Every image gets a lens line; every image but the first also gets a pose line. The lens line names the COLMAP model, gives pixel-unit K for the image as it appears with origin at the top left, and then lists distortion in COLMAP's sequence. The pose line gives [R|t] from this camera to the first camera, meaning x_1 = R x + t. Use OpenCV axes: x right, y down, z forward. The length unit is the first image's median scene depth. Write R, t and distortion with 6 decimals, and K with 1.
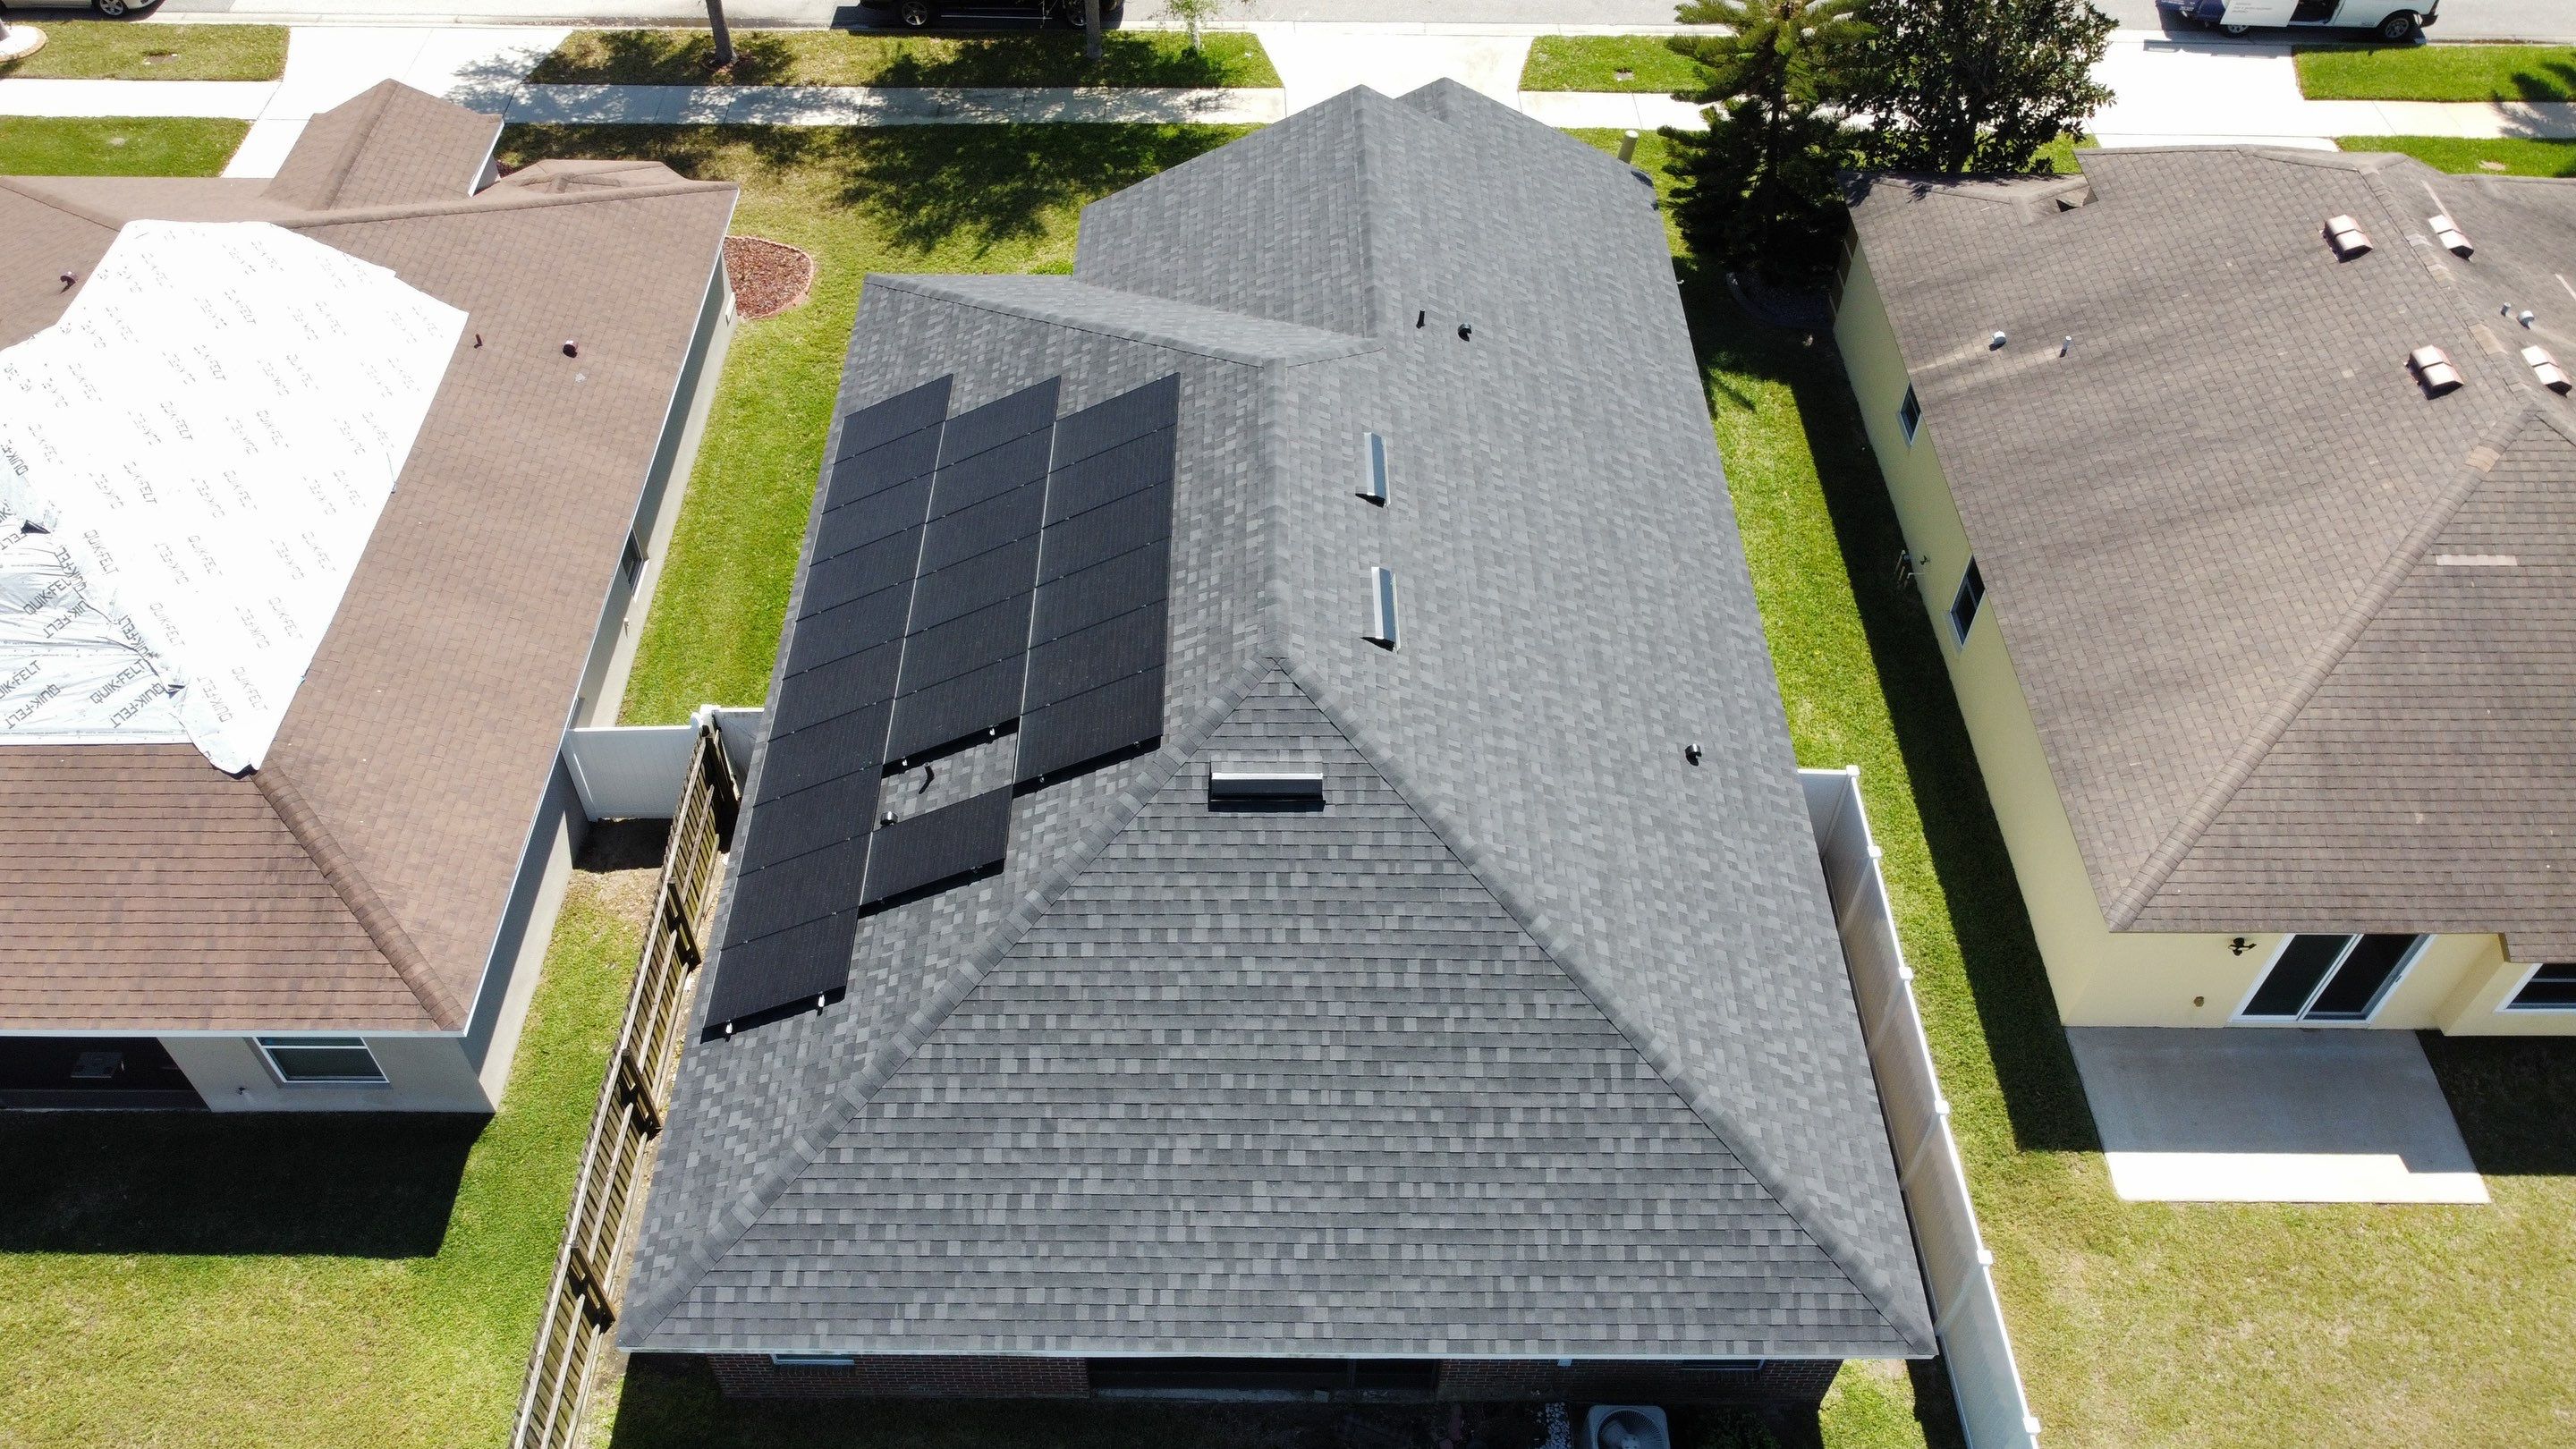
lens RADIAL K [[1952.8, 0, 1257.6], [0, 1952.8, 704.6], [0, 0, 1]] dist [0.003038, -0.008111]
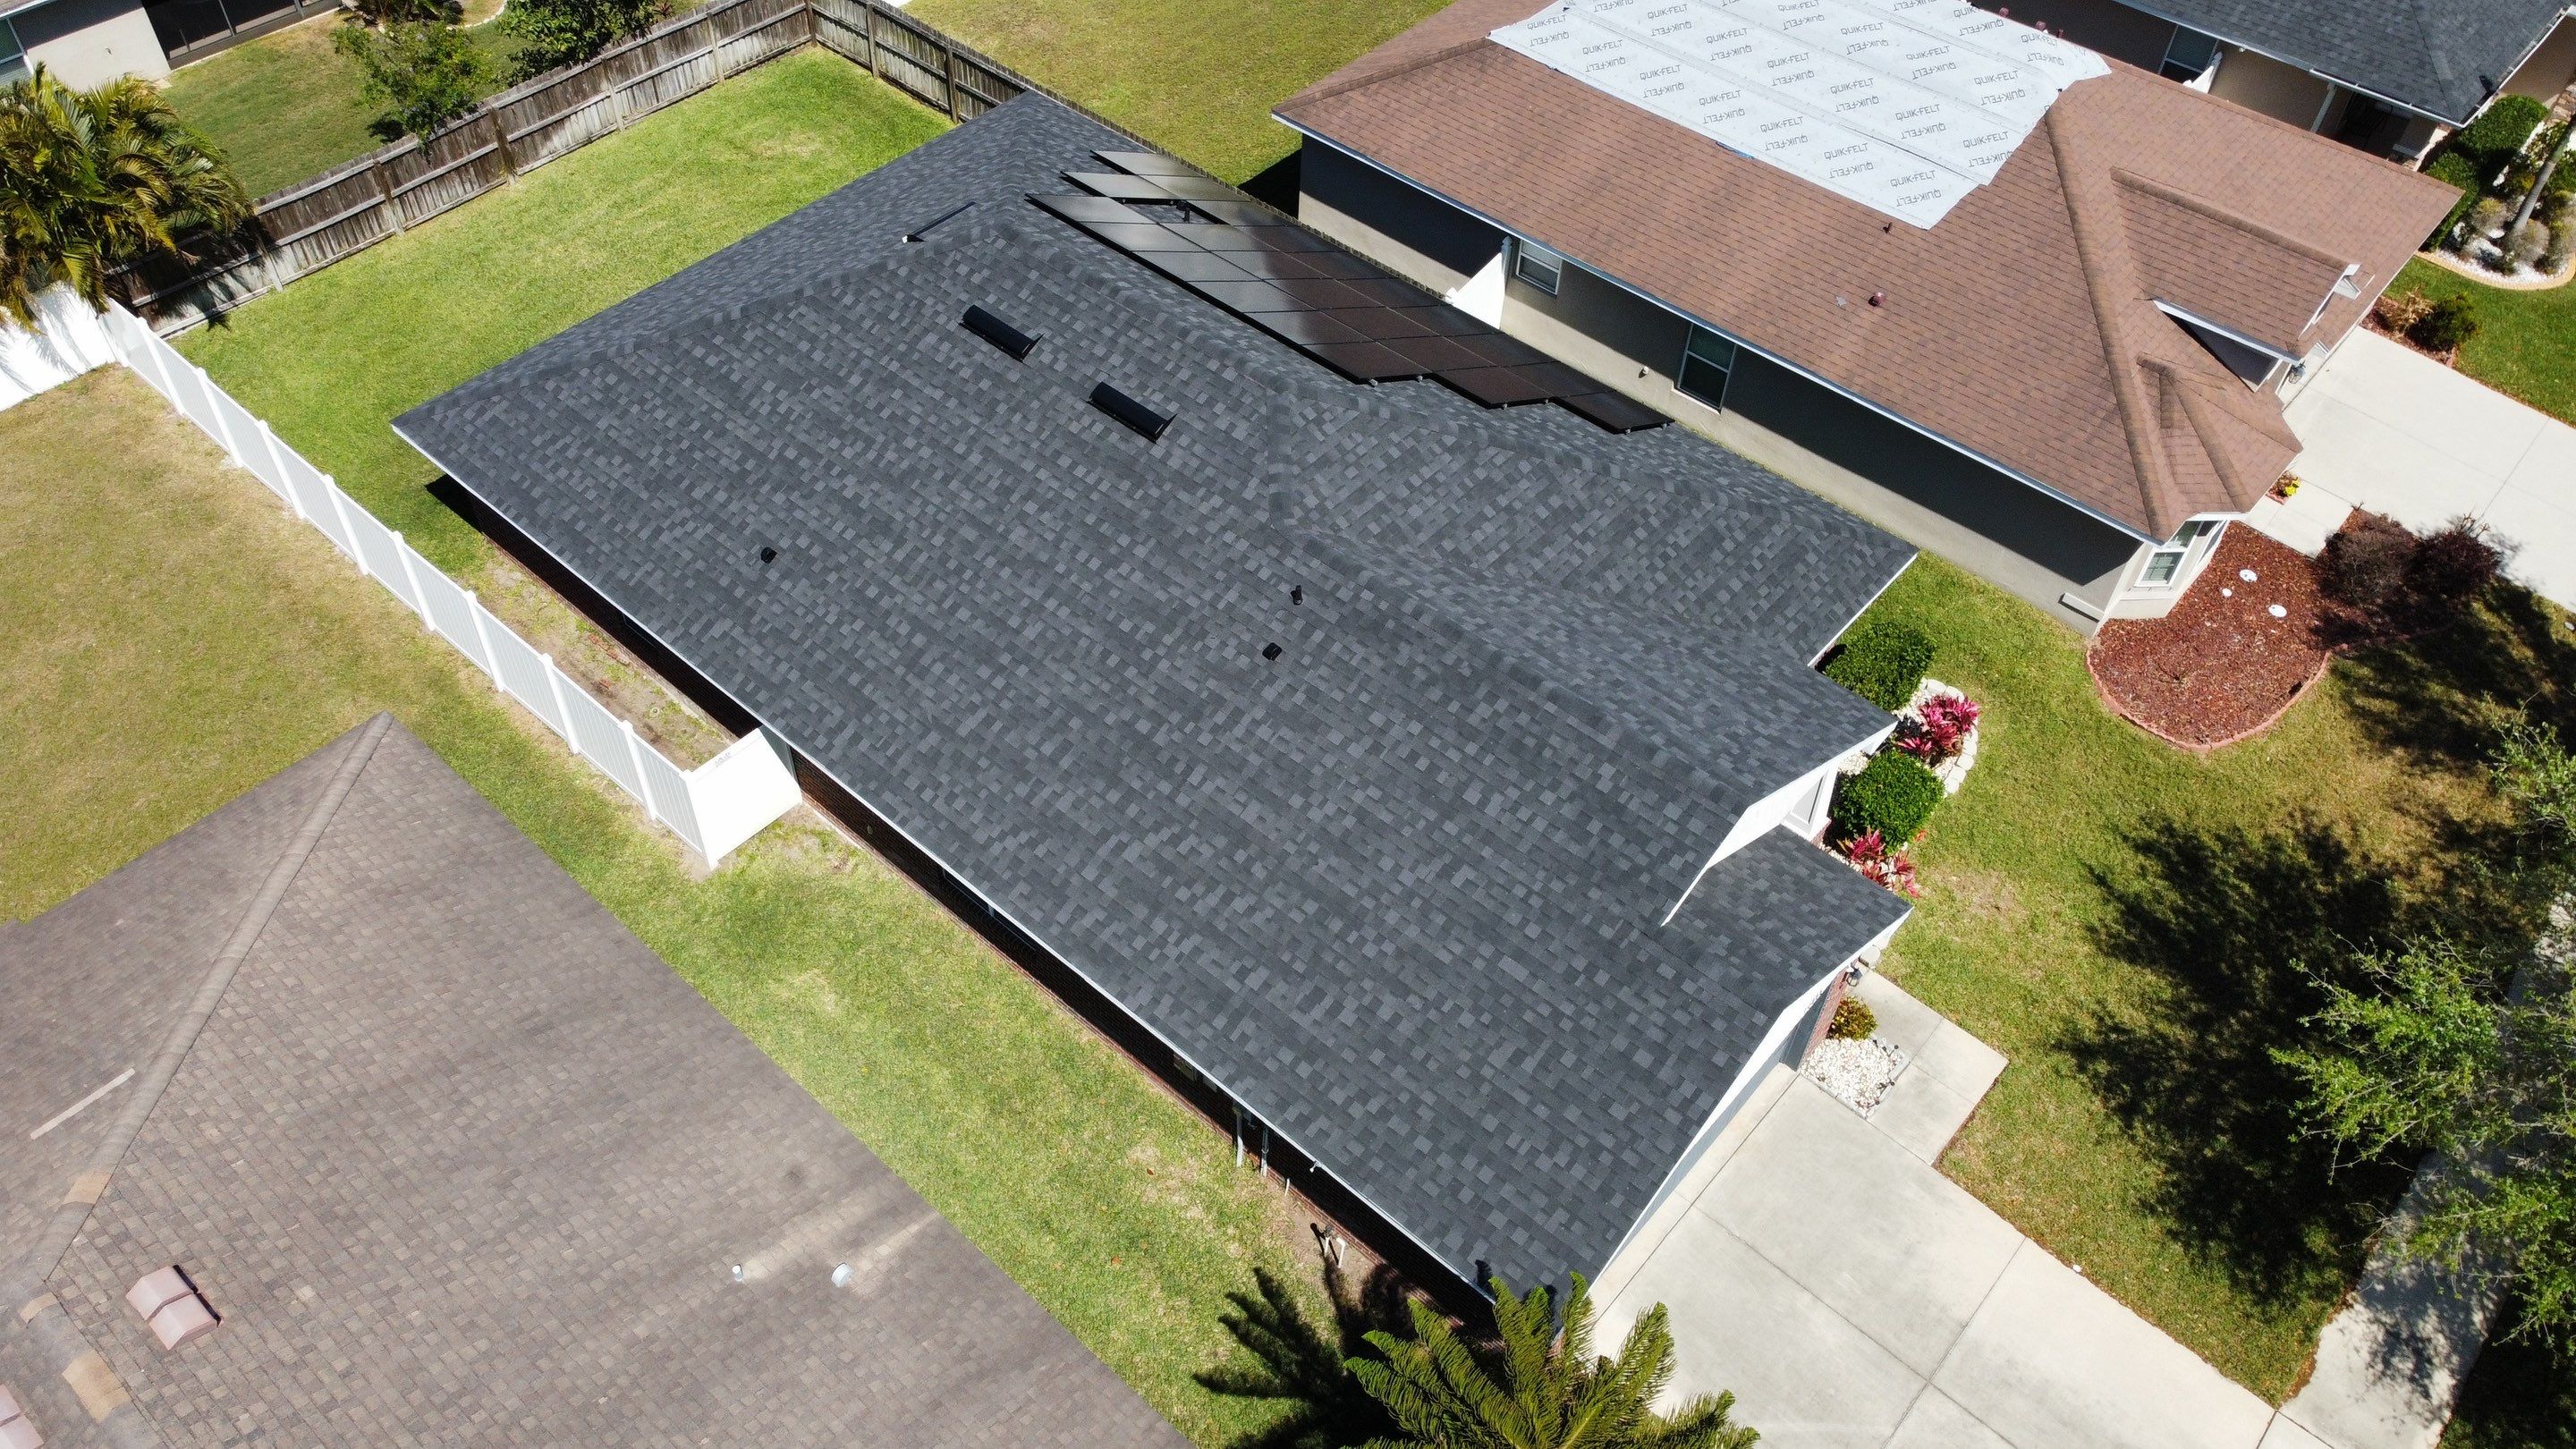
lens RADIAL K [[1952.8, 0, 1244.6], [0, 1952.8, 688.8], [0, 0, 1]] dist [0.003038, -0.008111]
pose [[-0.666688, 0.530510, -0.523532, 0.675781], [-0.563720, 0.100609, 0.819816, -1.045475], [0.487593, 0.841687, 0.231984, 0.962099]]
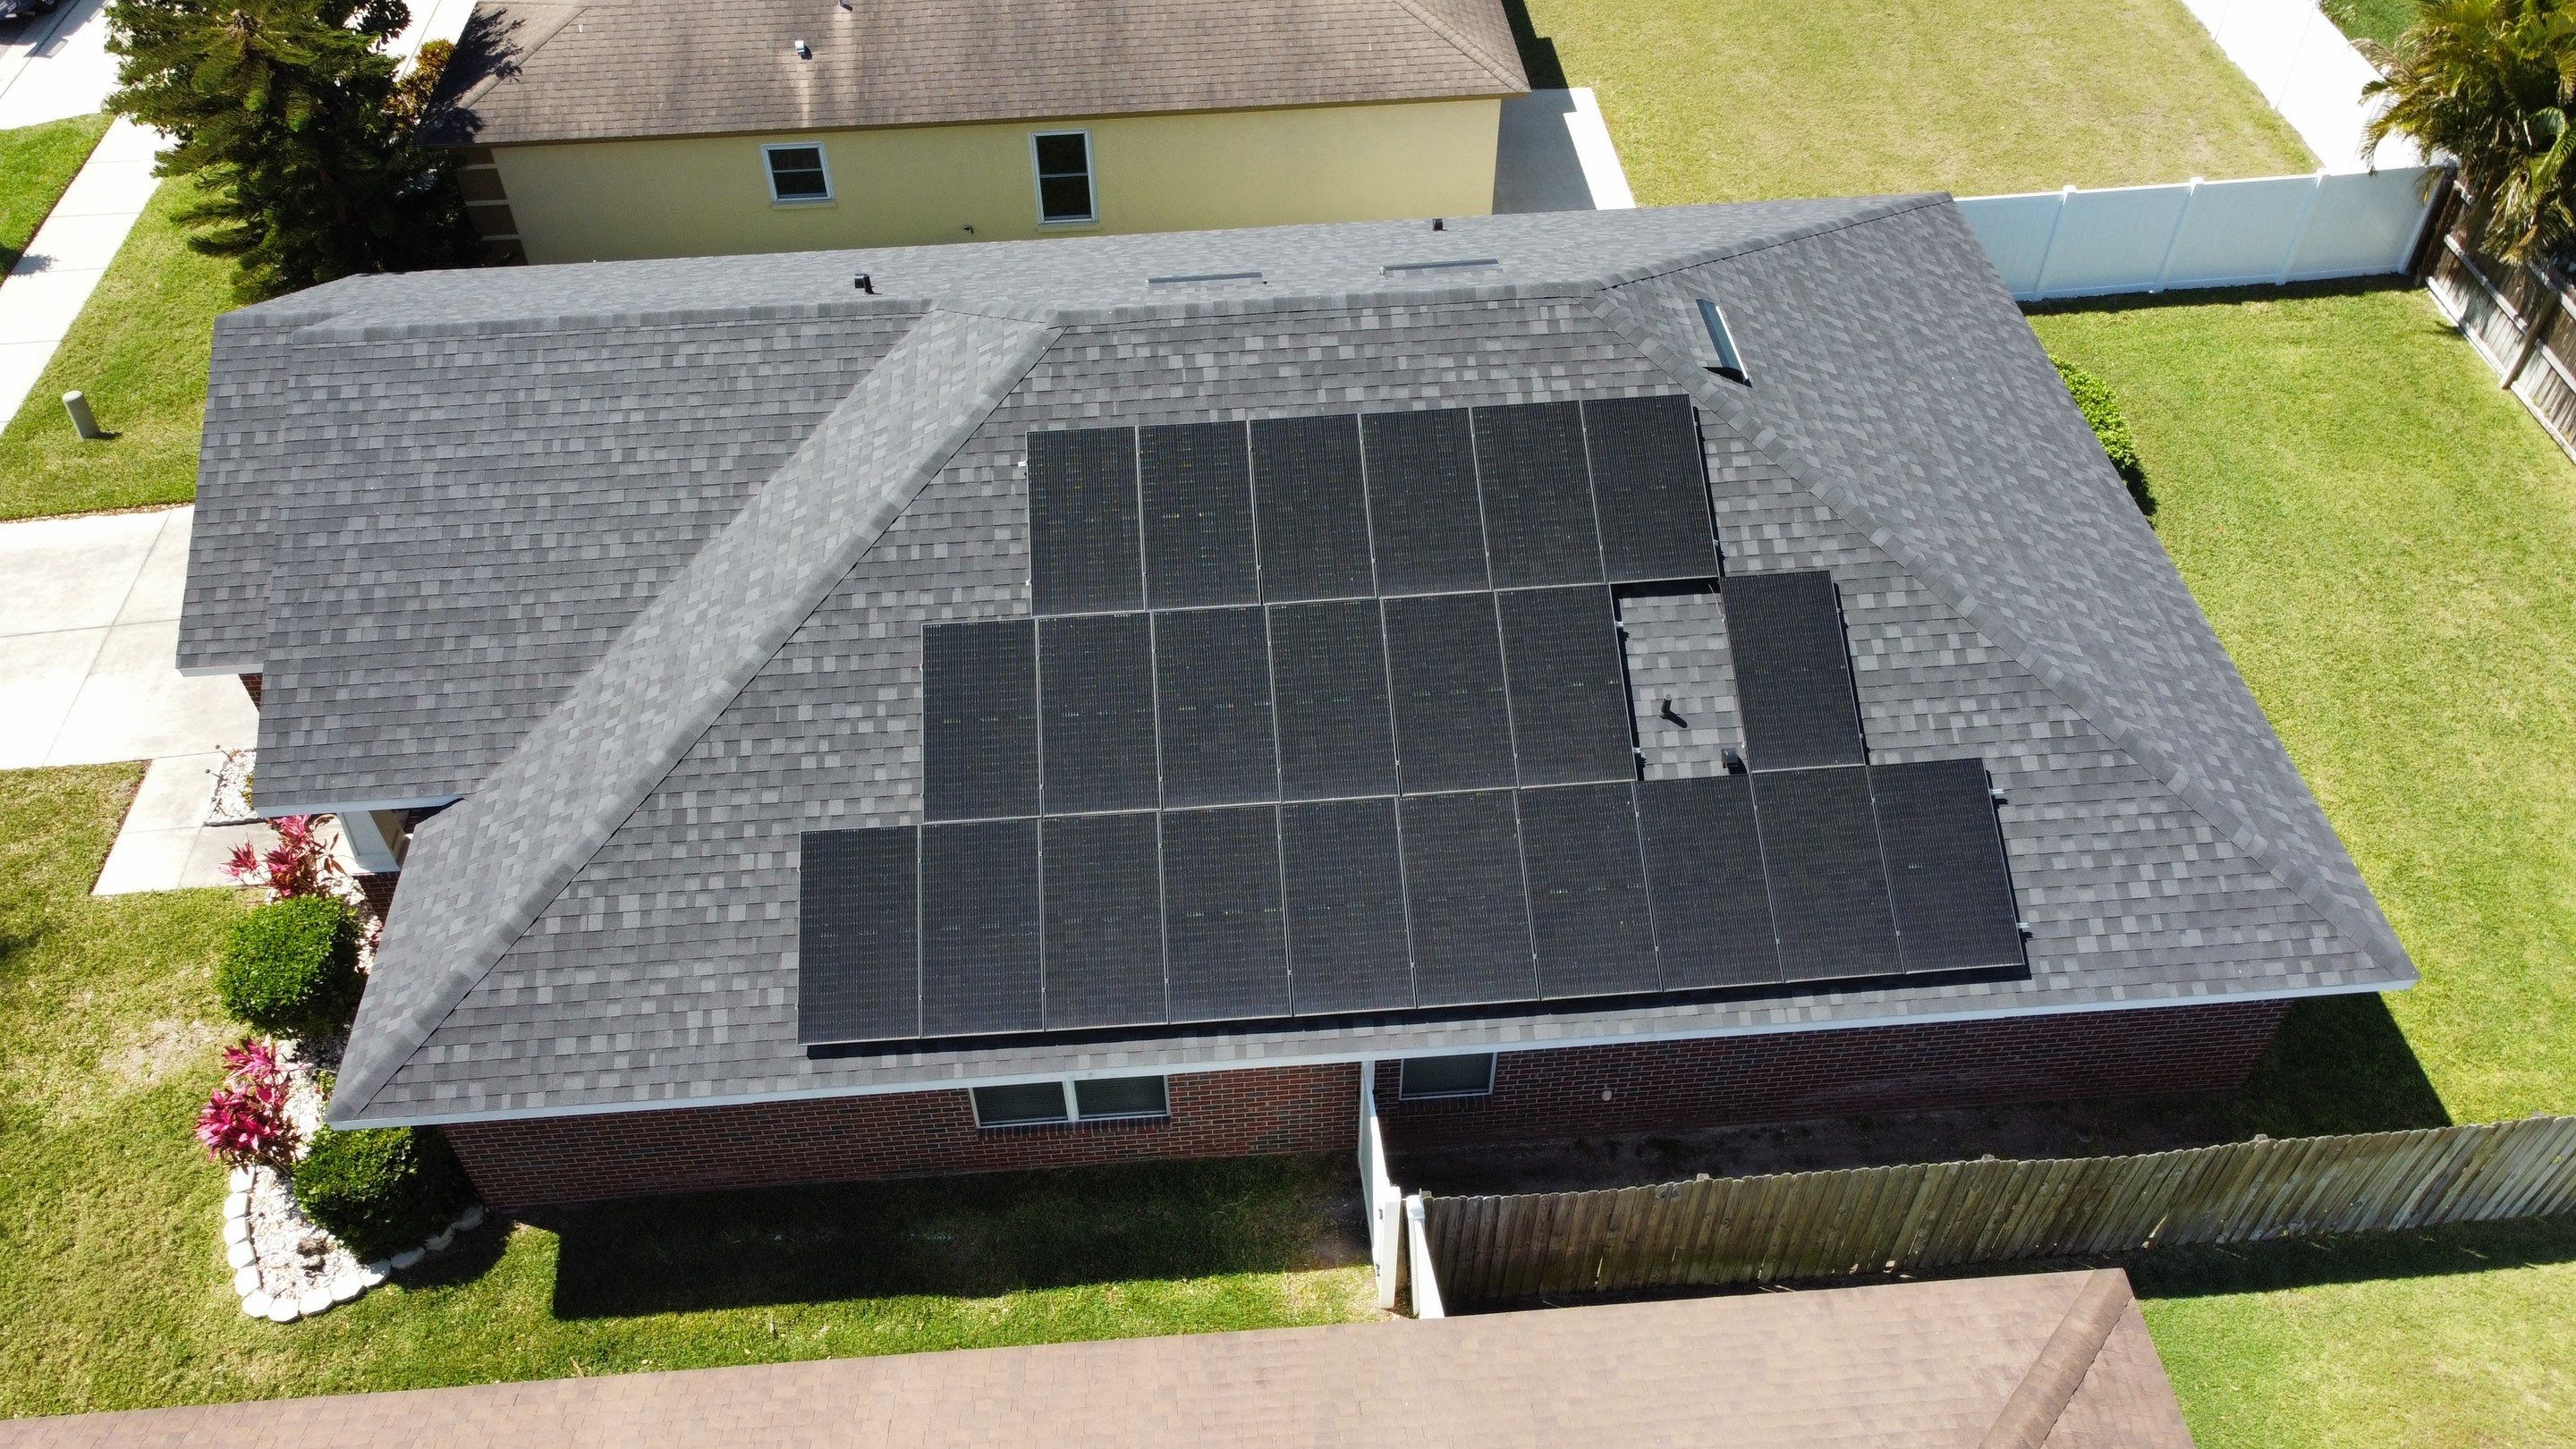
lens RADIAL K [[1952.8, 0, 1258.7], [0, 1952.8, 692.5], [0, 0, 1]] dist [0.003038, -0.008111]
pose [[-0.070647, -0.711047, 0.699586, -0.687479], [0.744219, 0.429416, 0.511605, -0.480972], [-0.664189, 0.556789, 0.498838, 0.700581]]
